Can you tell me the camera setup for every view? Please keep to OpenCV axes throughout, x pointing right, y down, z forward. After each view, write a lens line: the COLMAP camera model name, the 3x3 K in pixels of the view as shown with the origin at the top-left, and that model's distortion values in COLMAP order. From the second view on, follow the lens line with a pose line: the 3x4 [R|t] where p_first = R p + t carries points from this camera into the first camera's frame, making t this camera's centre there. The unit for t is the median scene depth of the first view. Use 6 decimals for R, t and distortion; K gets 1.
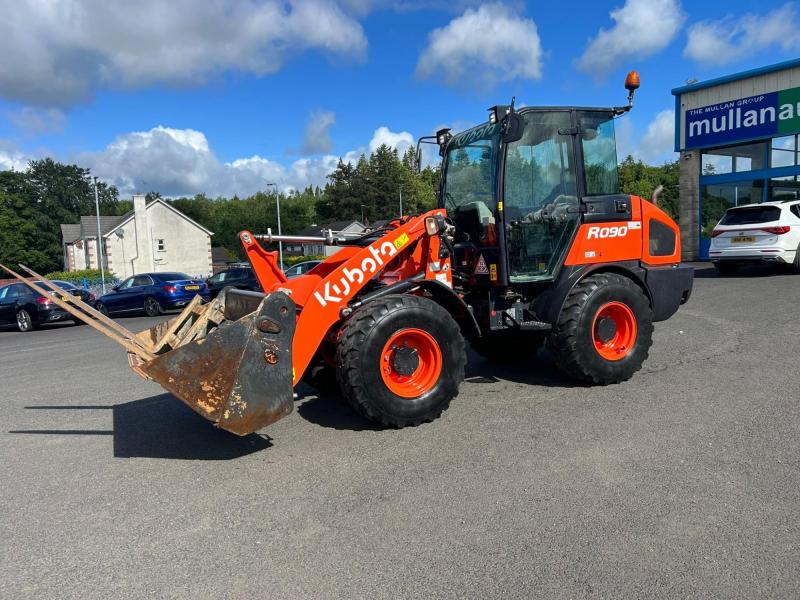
lens RADIAL K [[595.8, 0, 393.3], [0, 595.8, 299.1], [0, 0, 1]] dist [0.067925, -0.070609]
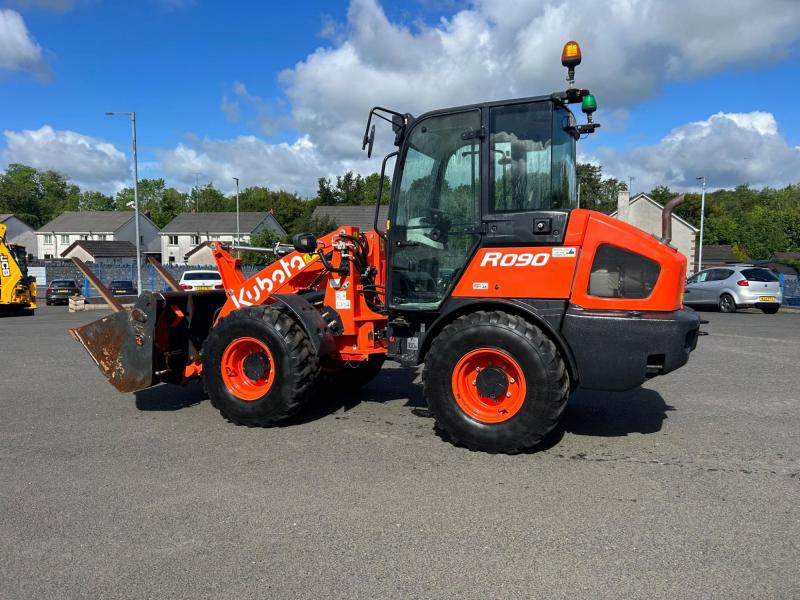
lens RADIAL K [[599.6, 0, 395.7], [0, 599.6, 298.6], [0, 0, 1]] dist [0.064012, -0.066054]
pose [[0.675475, 0.107936, -0.729441, 0.843618], [-0.101176, 0.993439, 0.053309, -0.089365], [0.730409, 0.037793, 0.681963, 0.369702]]
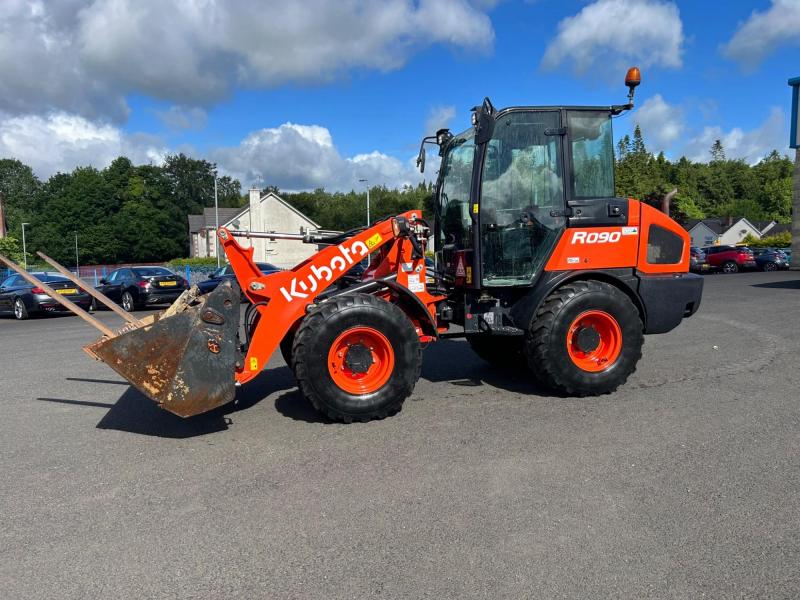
lens RADIAL K [[596.2, 0, 394.8], [0, 596.2, 303.0], [0, 0, 1]] dist [0.070317, -0.077468]
pose [[0.982672, 0.046835, -0.179338, 0.223284], [-0.044377, 0.998858, 0.017693, -0.010547], [0.179962, -0.009428, 0.983628, 0.002730]]
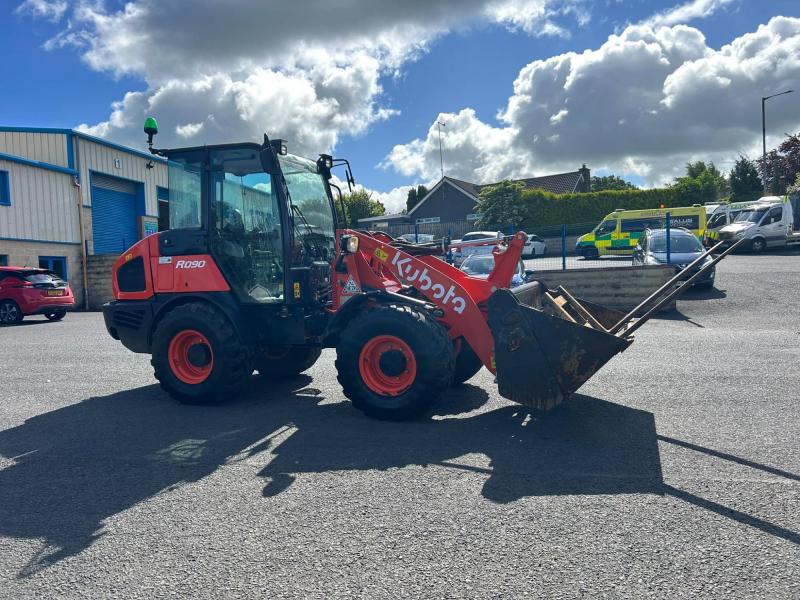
lens RADIAL K [[599.6, 0, 395.7], [0, 599.6, 298.6], [0, 0, 1]] dist [0.064012, -0.066054]
pose [[-0.696182, 0.042342, 0.716616, -0.804548], [0.133628, 0.988455, 0.071413, -0.091375], [-0.705319, 0.145476, -0.693802, 1.767415]]
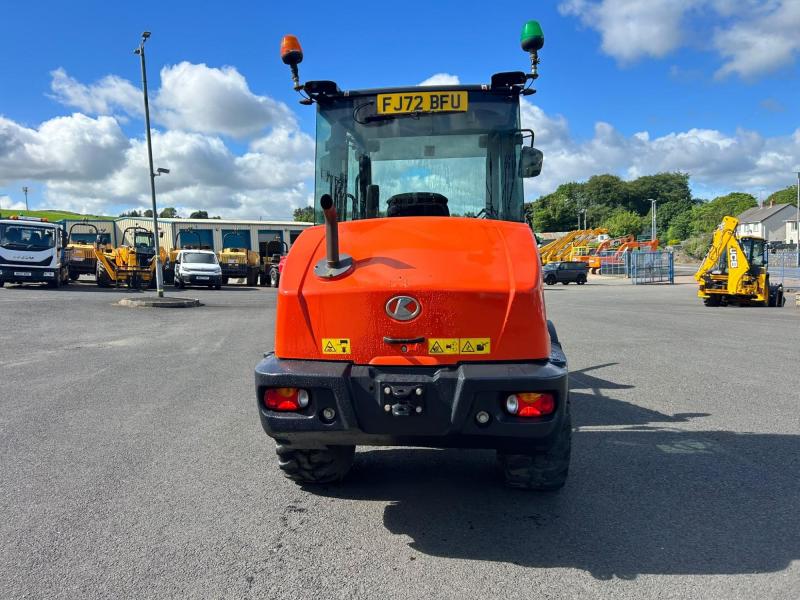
lens RADIAL K [[602.4, 0, 395.8], [0, 602.4, 297.2], [0, 0, 1]] dist [0.062477, -0.063643]
pose [[-0.517801, 0.130914, -0.845425, 0.944108], [-0.020048, 0.986094, 0.164976, -0.219134], [0.855266, 0.102373, -0.507976, 1.490110]]
